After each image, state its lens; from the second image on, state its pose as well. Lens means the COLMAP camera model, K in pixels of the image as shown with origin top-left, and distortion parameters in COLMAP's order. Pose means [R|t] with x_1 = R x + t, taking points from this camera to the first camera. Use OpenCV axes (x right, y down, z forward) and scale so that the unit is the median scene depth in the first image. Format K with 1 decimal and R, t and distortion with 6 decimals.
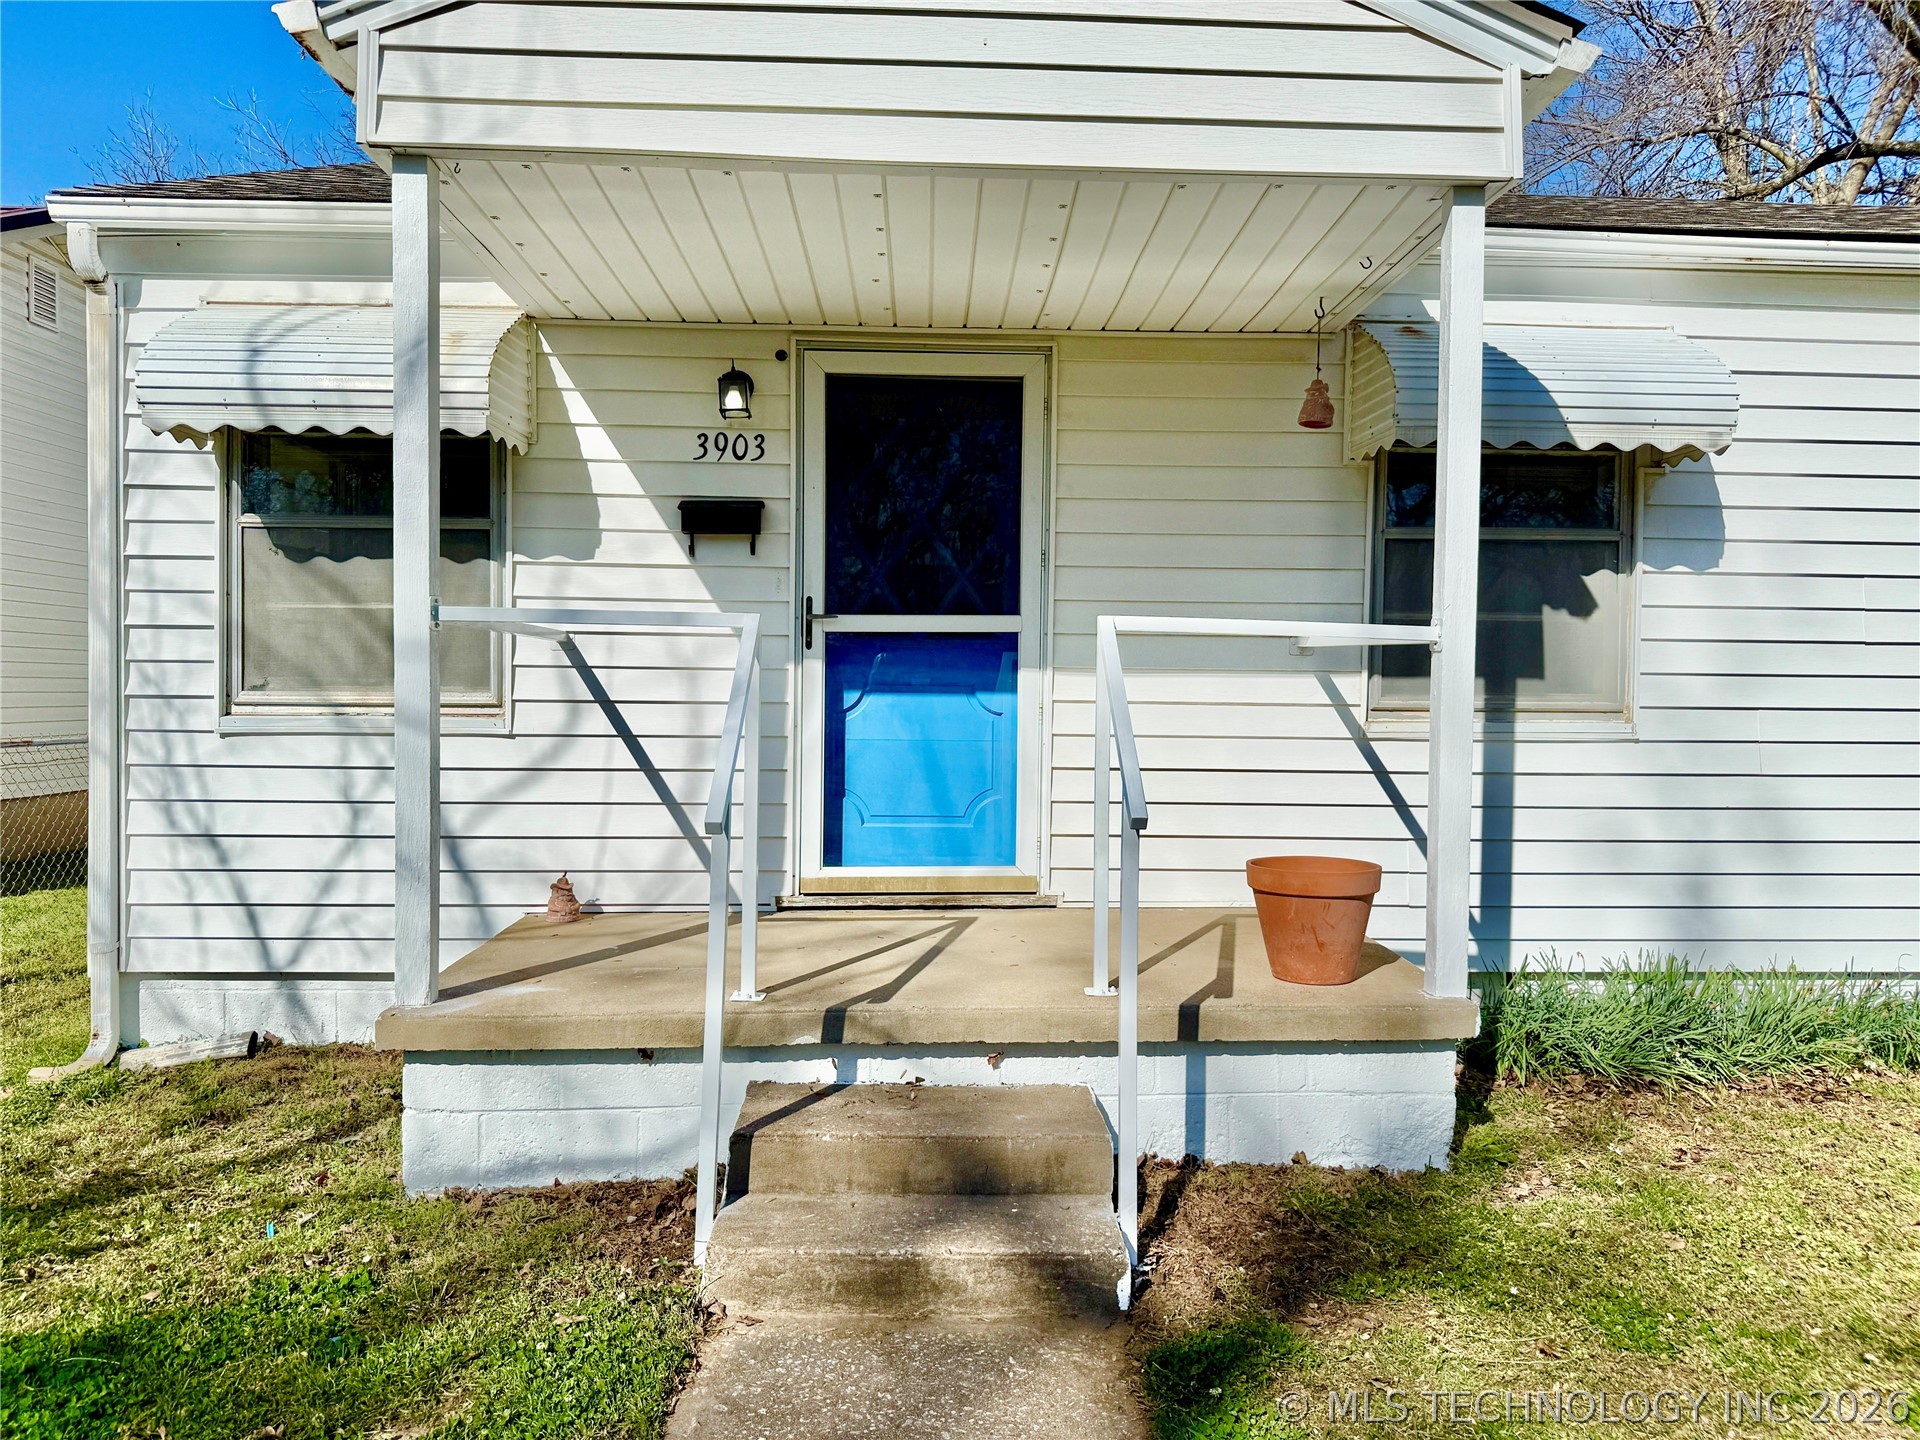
lens RADIAL K [[1340.2, 0, 950.4], [0, 1340.2, 724.2], [0, 0, 1]] dist [0.052717, -0.043377]
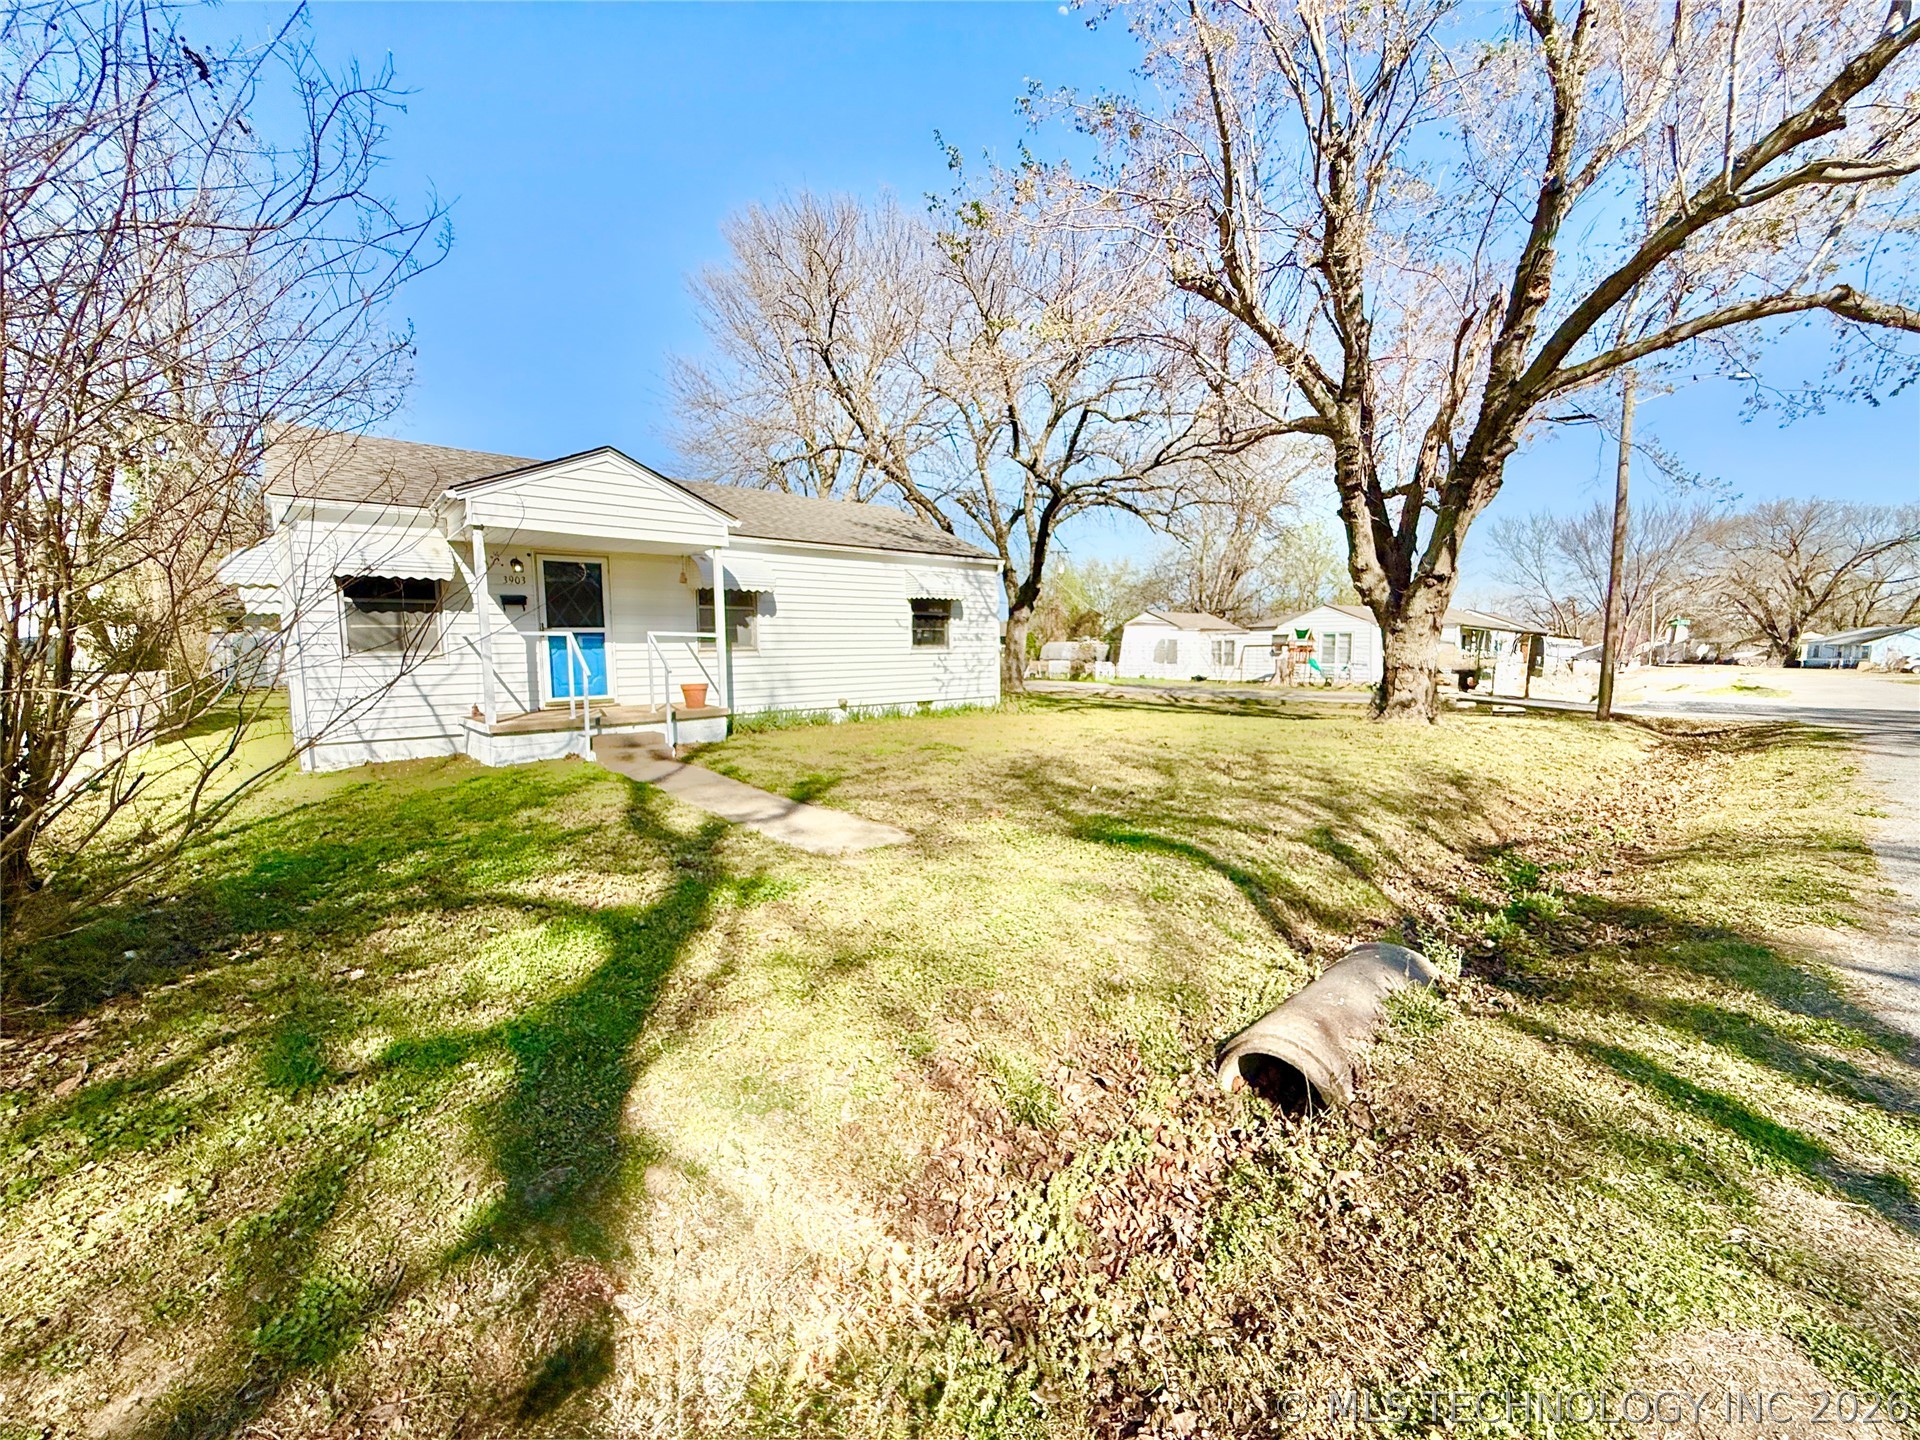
lens RADIAL K [[761.6, 0, 958.9], [0, 761.6, 716.2], [0, 0, 1]] dist [0.000431, -0.000507]
pose [[0.772363, -0.075351, 0.630696, -0.550596], [0.026451, 0.995893, 0.086589, 0.005738], [-0.634630, -0.050196, 0.771184, -1.291187]]
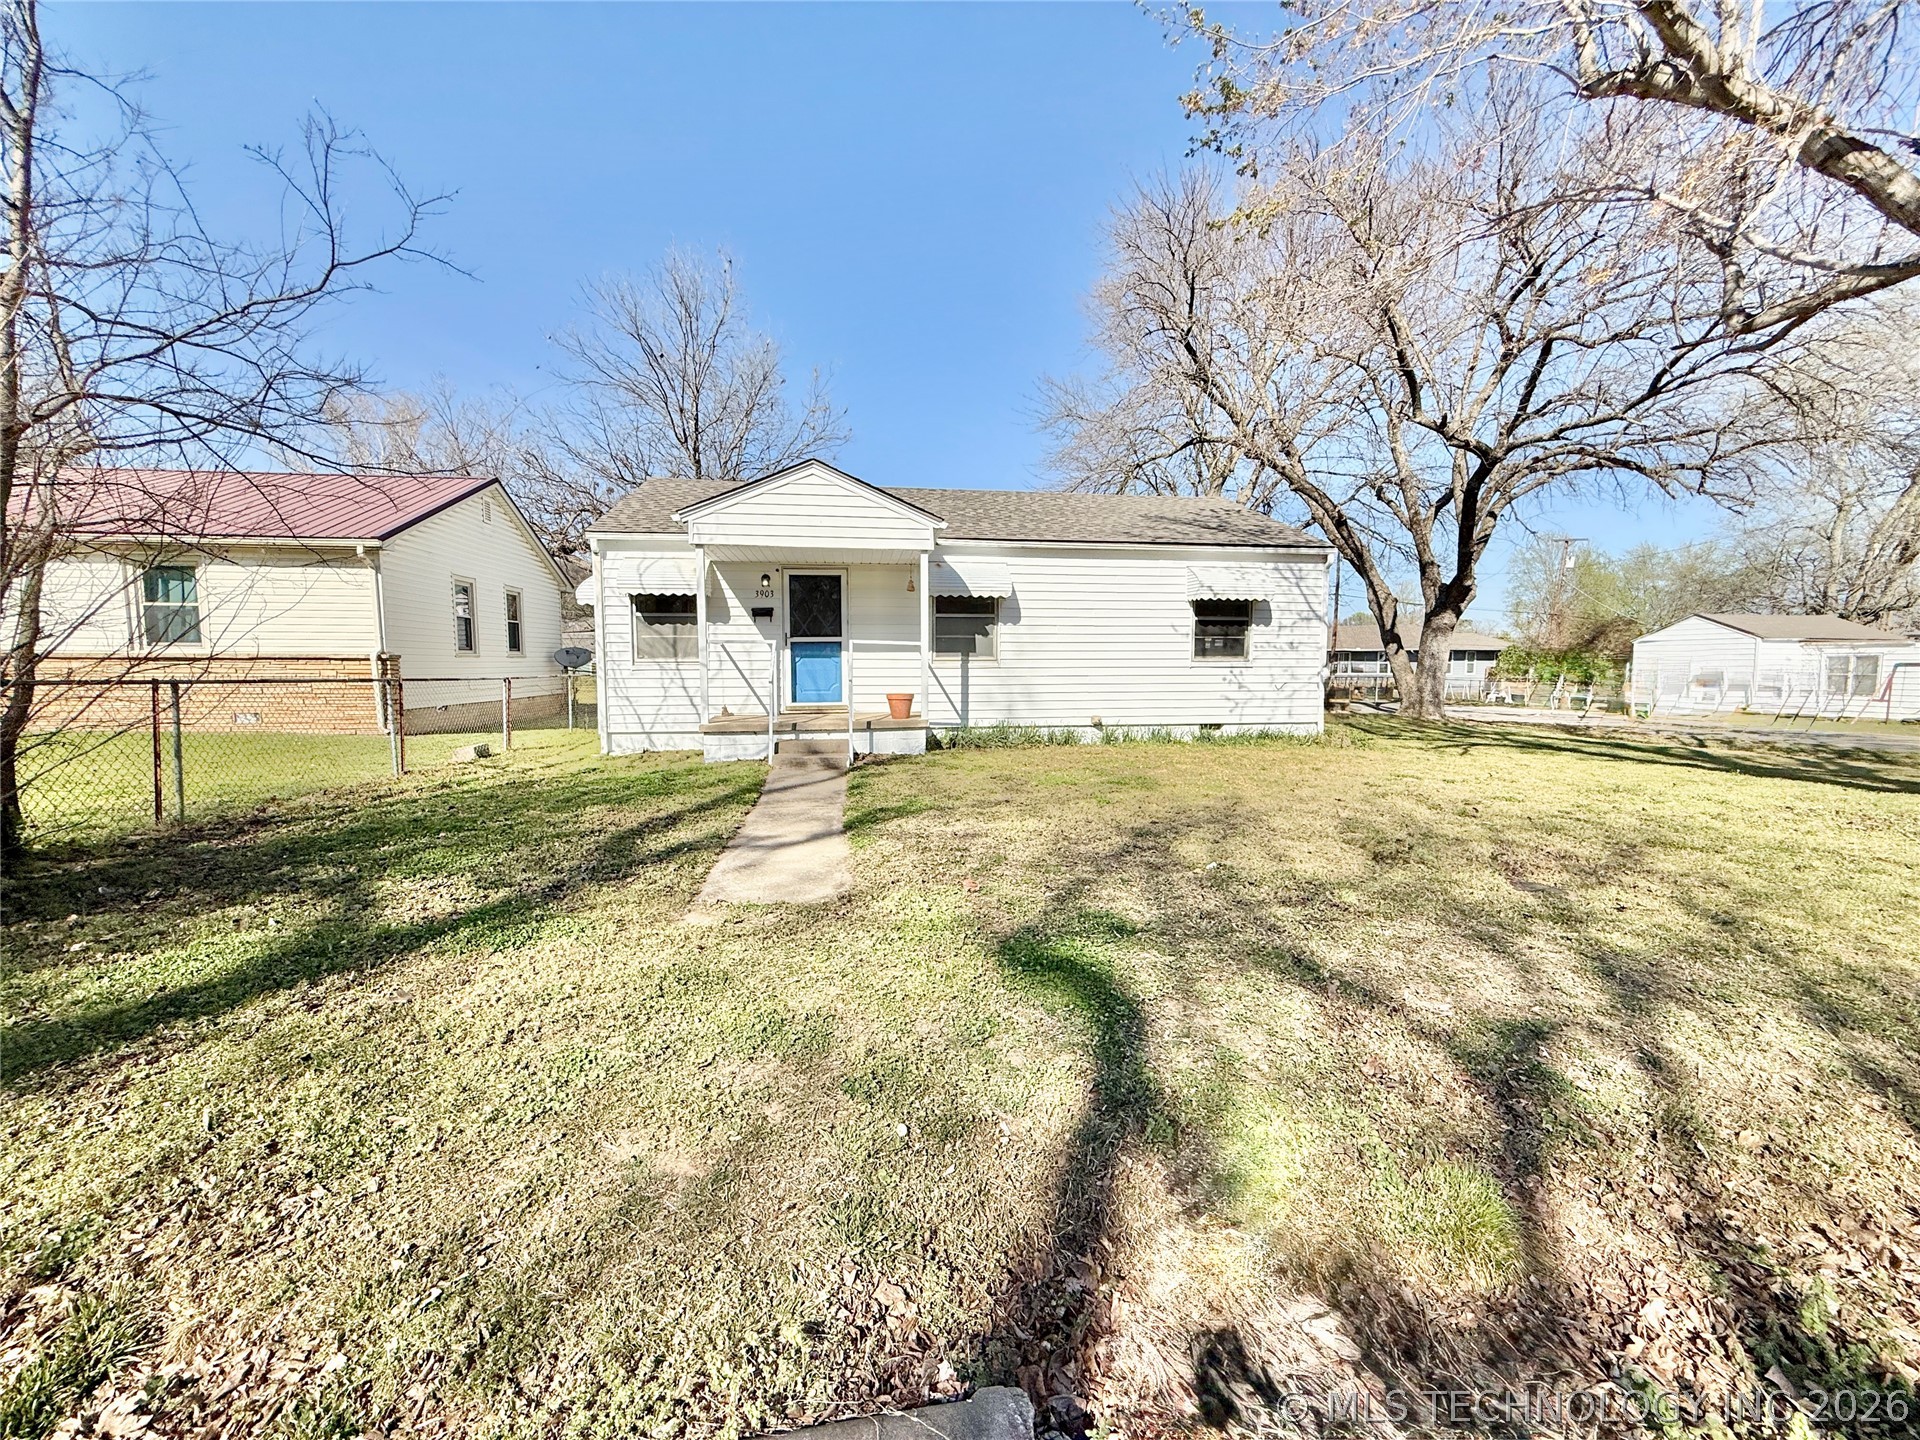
lens RADIAL K [[761.6, 0, 956.8], [0, 761.6, 718.2], [0, 0, 1]] dist [0.000431, -0.000507]
pose [[0.992742, -0.018497, 0.118837, 0.118255], [0.011544, 0.998195, 0.058934, 0.026801], [-0.119712, -0.057134, 0.991163, -1.251060]]
